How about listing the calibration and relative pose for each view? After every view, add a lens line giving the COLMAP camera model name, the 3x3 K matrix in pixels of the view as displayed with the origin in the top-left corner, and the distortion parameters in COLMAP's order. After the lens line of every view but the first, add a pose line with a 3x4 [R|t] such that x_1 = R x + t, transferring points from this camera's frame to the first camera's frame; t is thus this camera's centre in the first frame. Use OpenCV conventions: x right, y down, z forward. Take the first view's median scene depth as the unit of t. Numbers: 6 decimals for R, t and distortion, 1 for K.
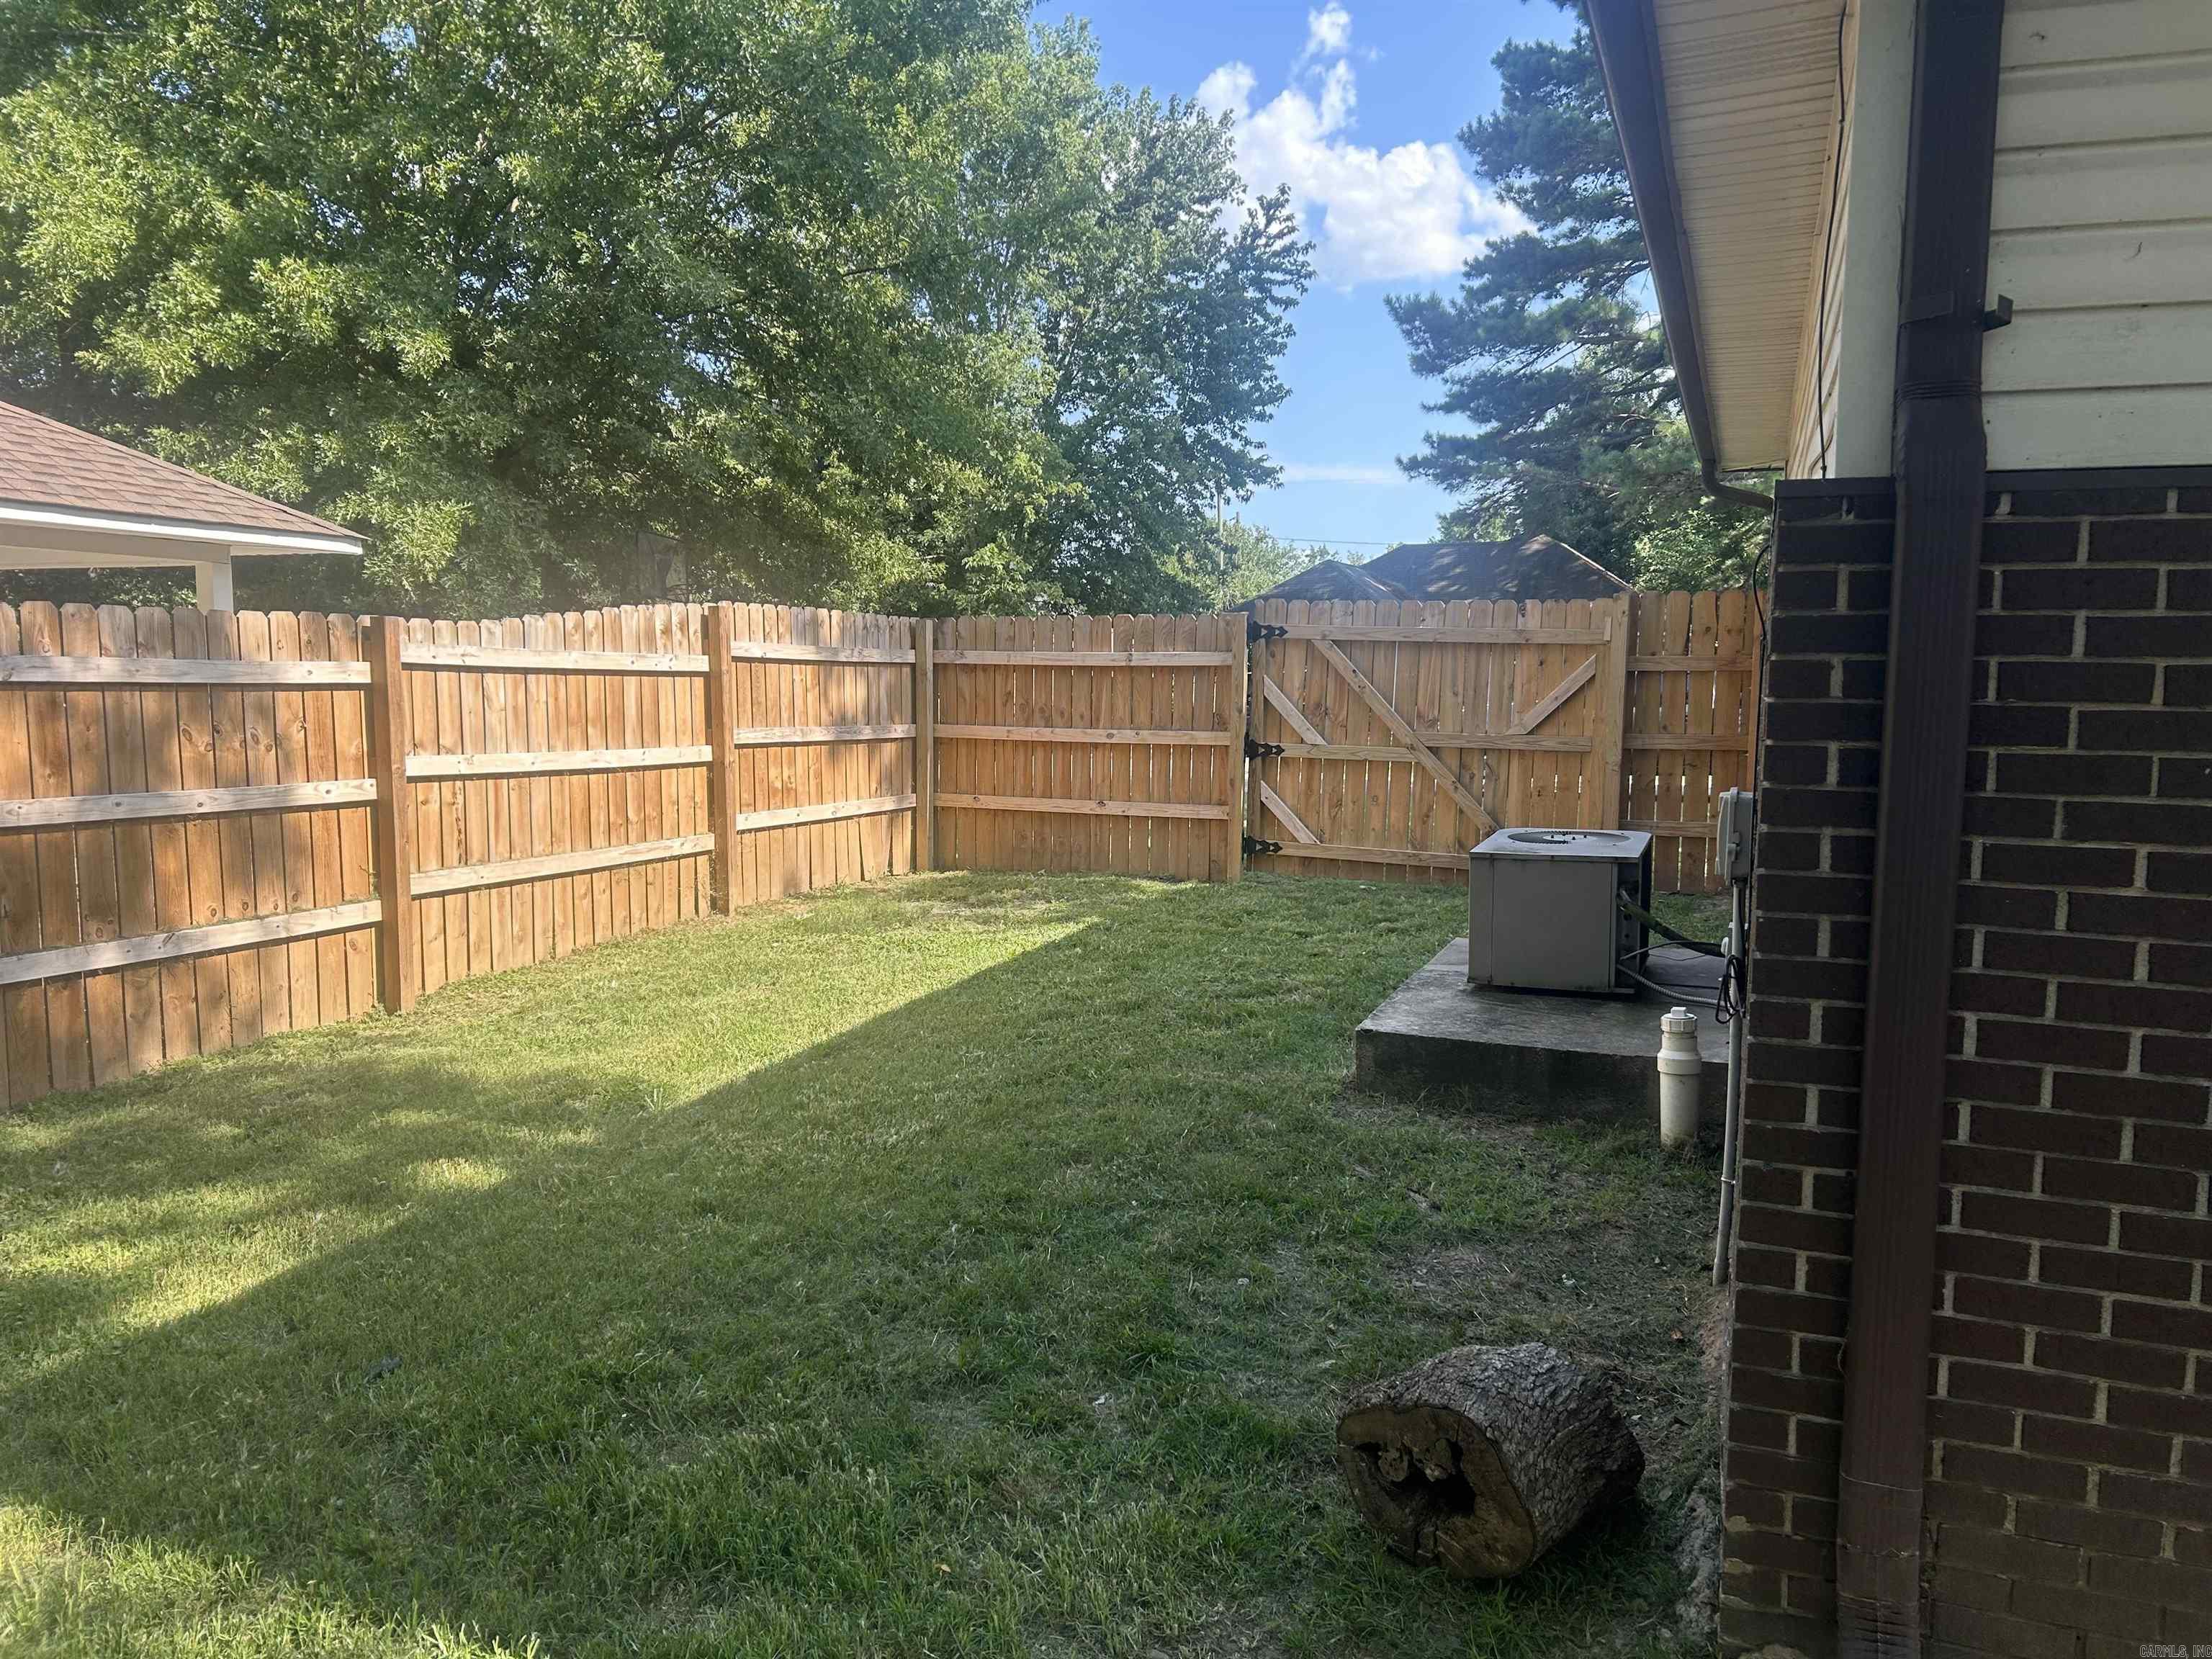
lens RADIAL K [[1640.5, 0, 1106.0], [0, 1640.5, 829.5], [0, 0, 1]] dist [0.093078, -0.118216]
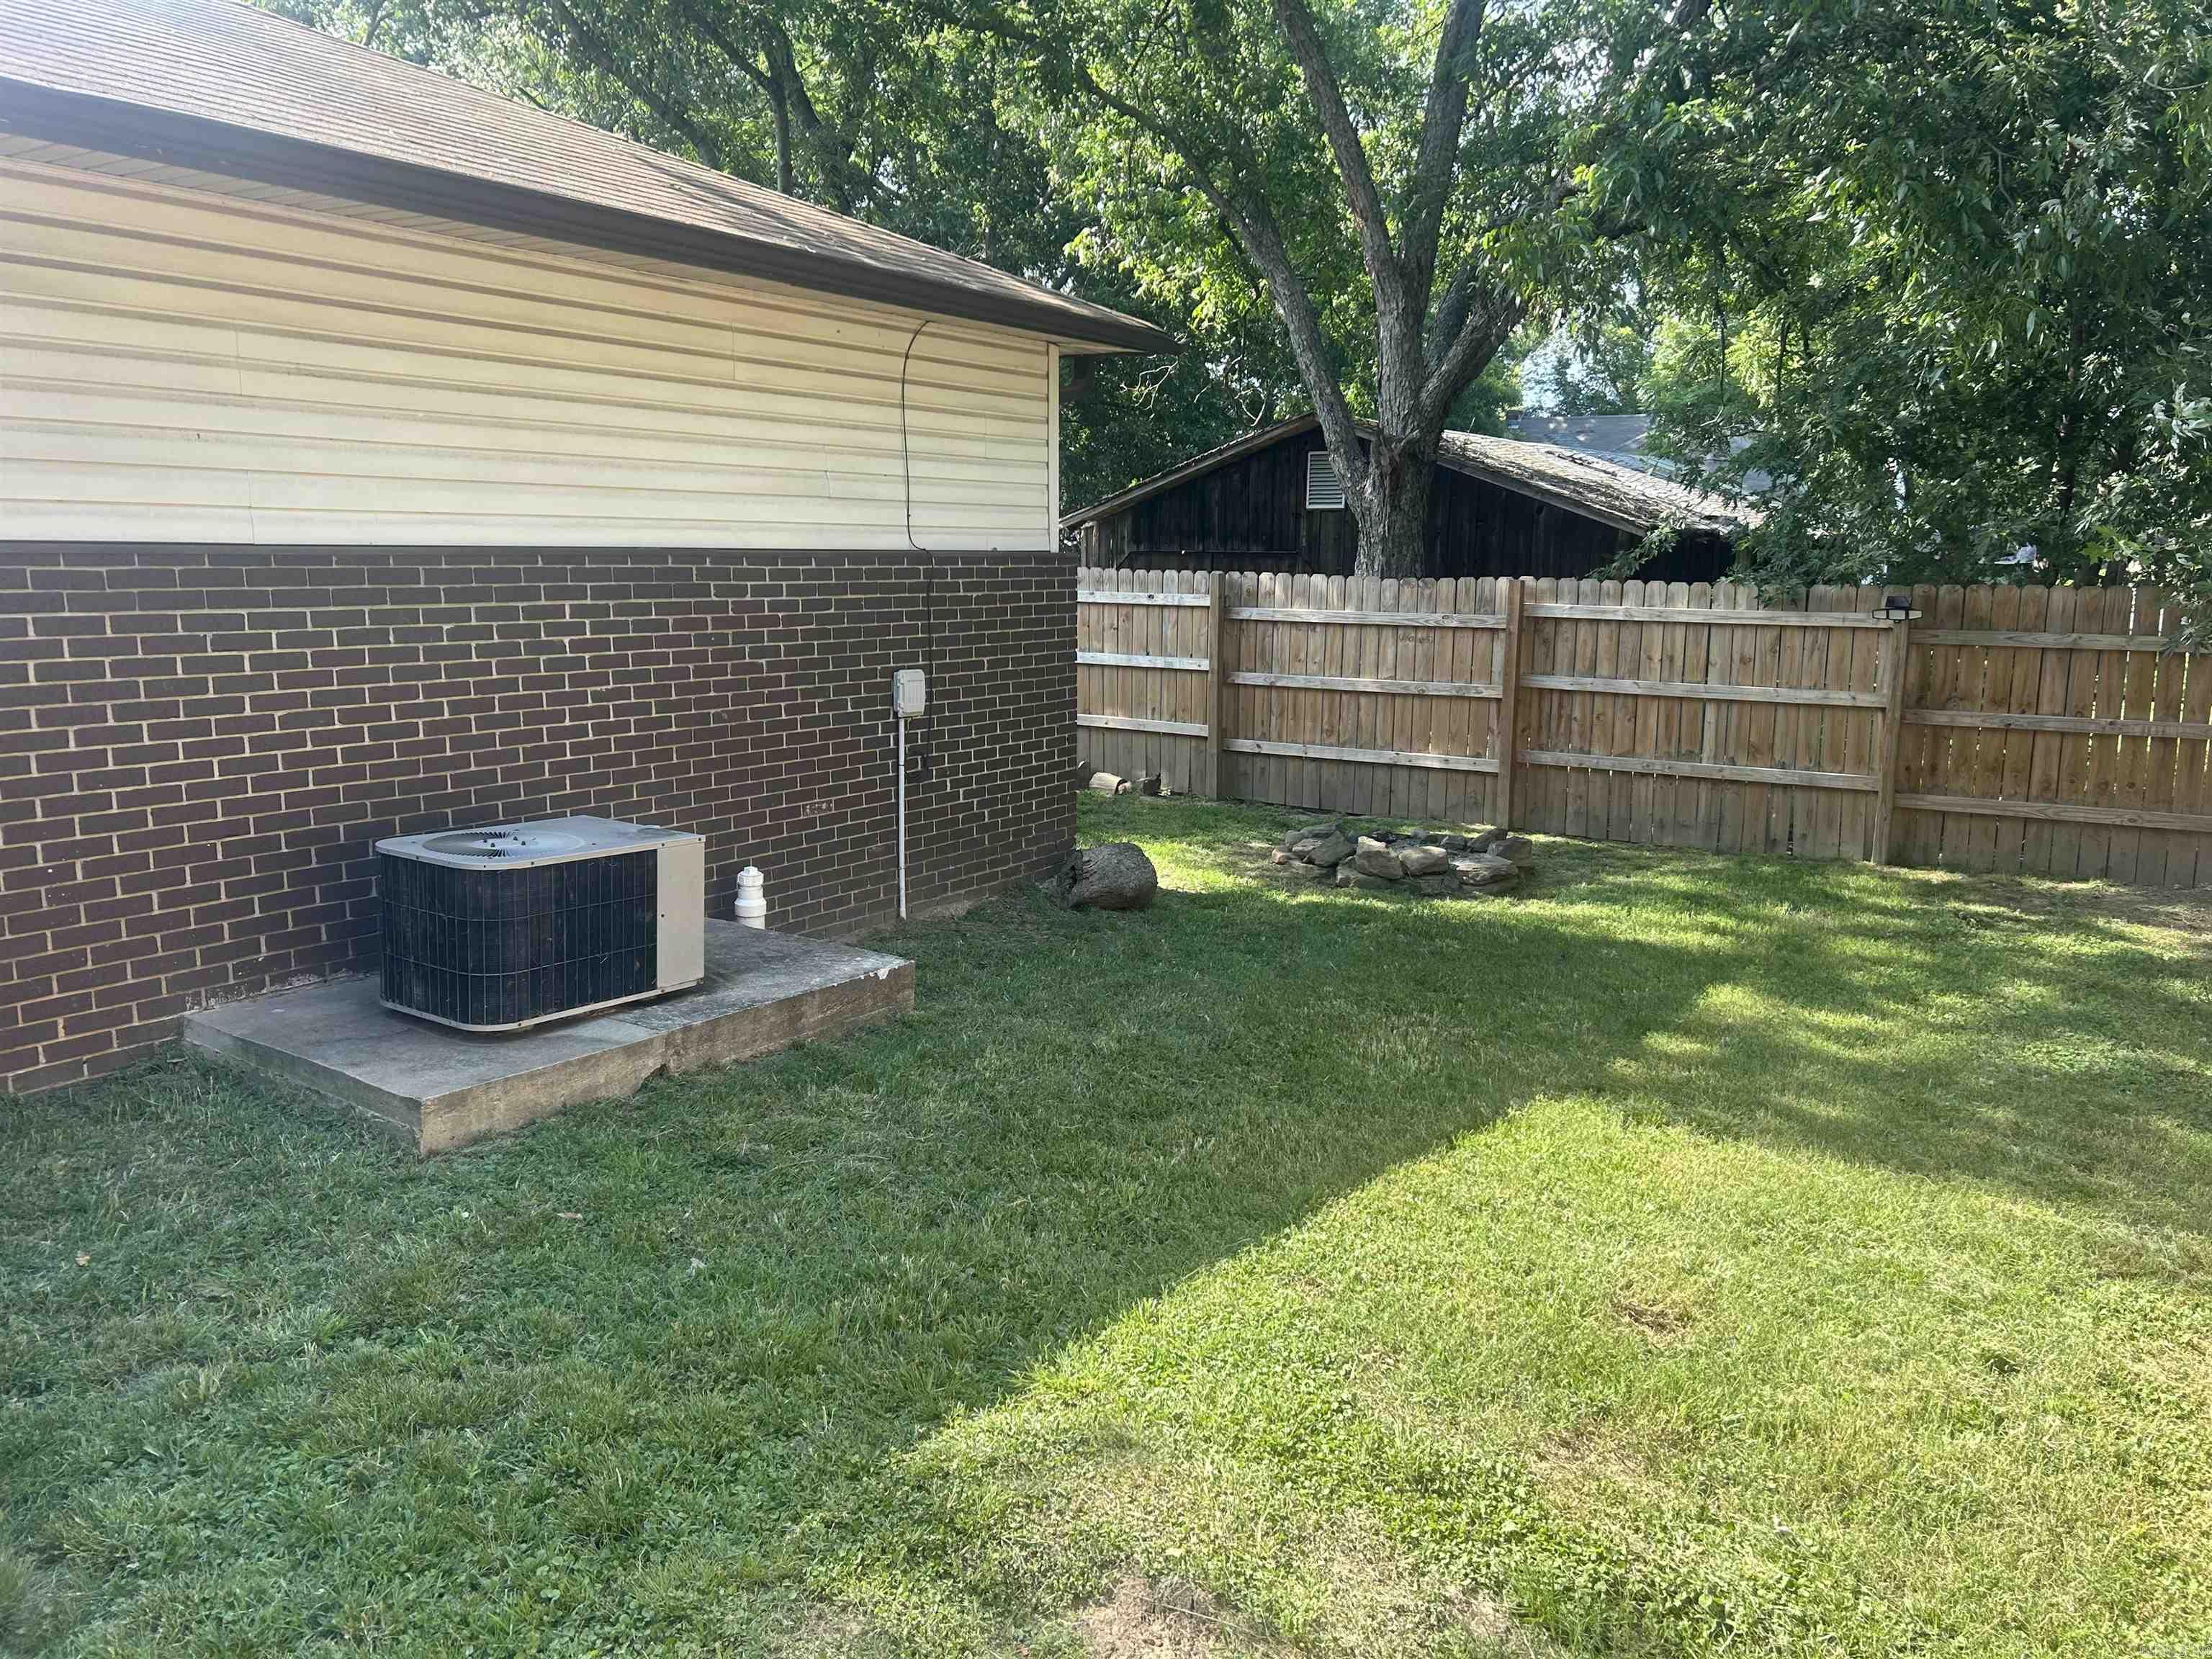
lens RADIAL K [[1640.5, 0, 1106.0], [0, 1640.5, 829.5], [0, 0, 1]] dist [0.093078, -0.118216]
pose [[-0.969561, -0.059138, 0.237600, -0.245402], [0.007444, 0.962826, 0.270021, -0.270352], [-0.244736, 0.263571, -0.933078, 2.096409]]
